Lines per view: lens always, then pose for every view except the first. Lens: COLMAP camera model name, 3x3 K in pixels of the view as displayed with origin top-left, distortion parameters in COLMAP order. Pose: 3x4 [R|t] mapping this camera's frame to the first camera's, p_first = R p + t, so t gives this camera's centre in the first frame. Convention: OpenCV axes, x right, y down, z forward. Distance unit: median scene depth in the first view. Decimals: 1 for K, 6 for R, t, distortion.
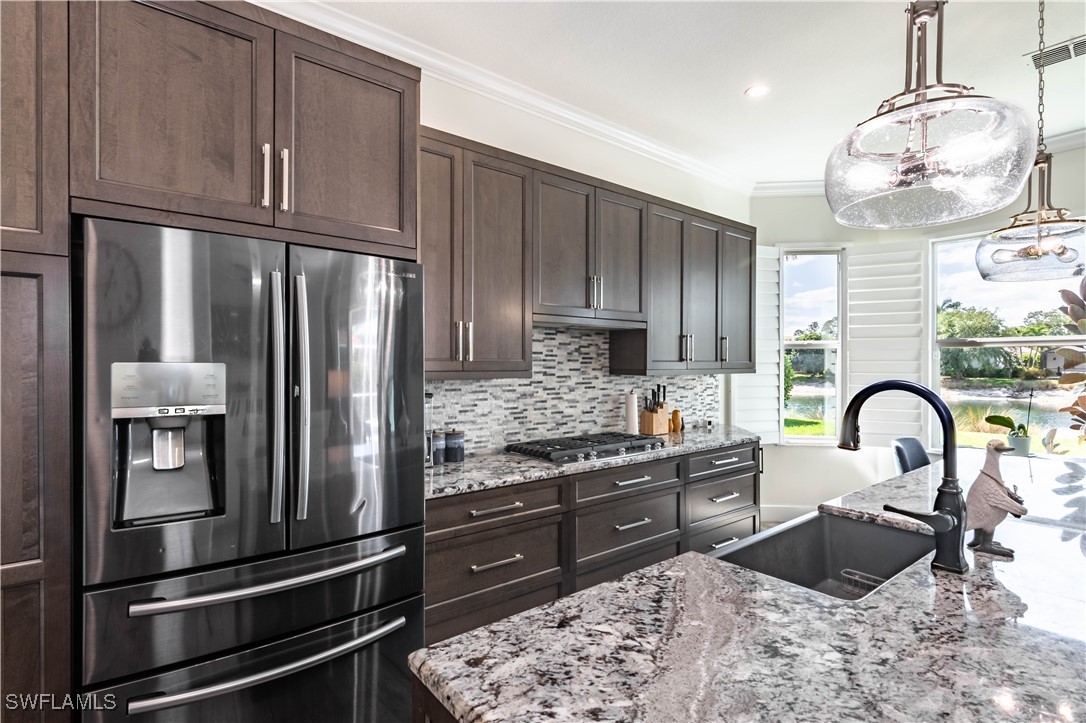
lens RADIAL K [[525.7, 0, 540.2], [0, 525.7, 363.6], [0, 0, 1]] dist [-0.005623, 0.002399]
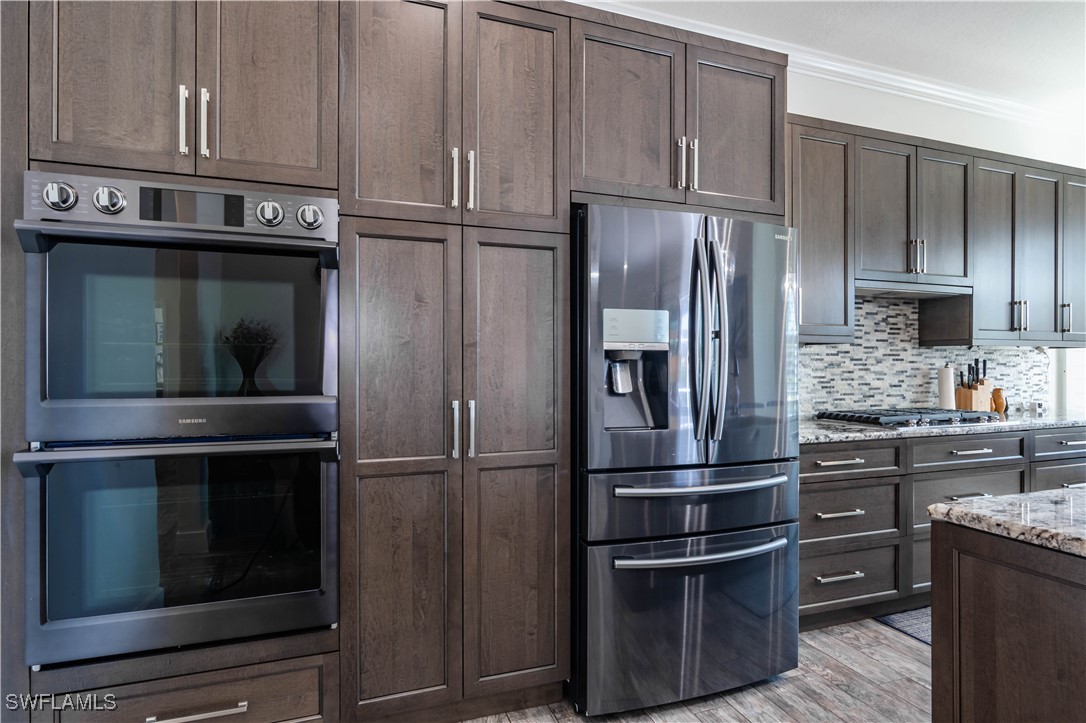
lens RADIAL K [[567.7, 0, 545.8], [0, 567.7, 361.3], [0, 0, 1]] dist [-0.011073, 0.000565]
pose [[0.947397, 0.002269, -0.320052, -0.202605], [-0.002471, 0.999997, -0.000223, 0.056165], [0.320051, 0.001002, 0.947400, -0.186625]]
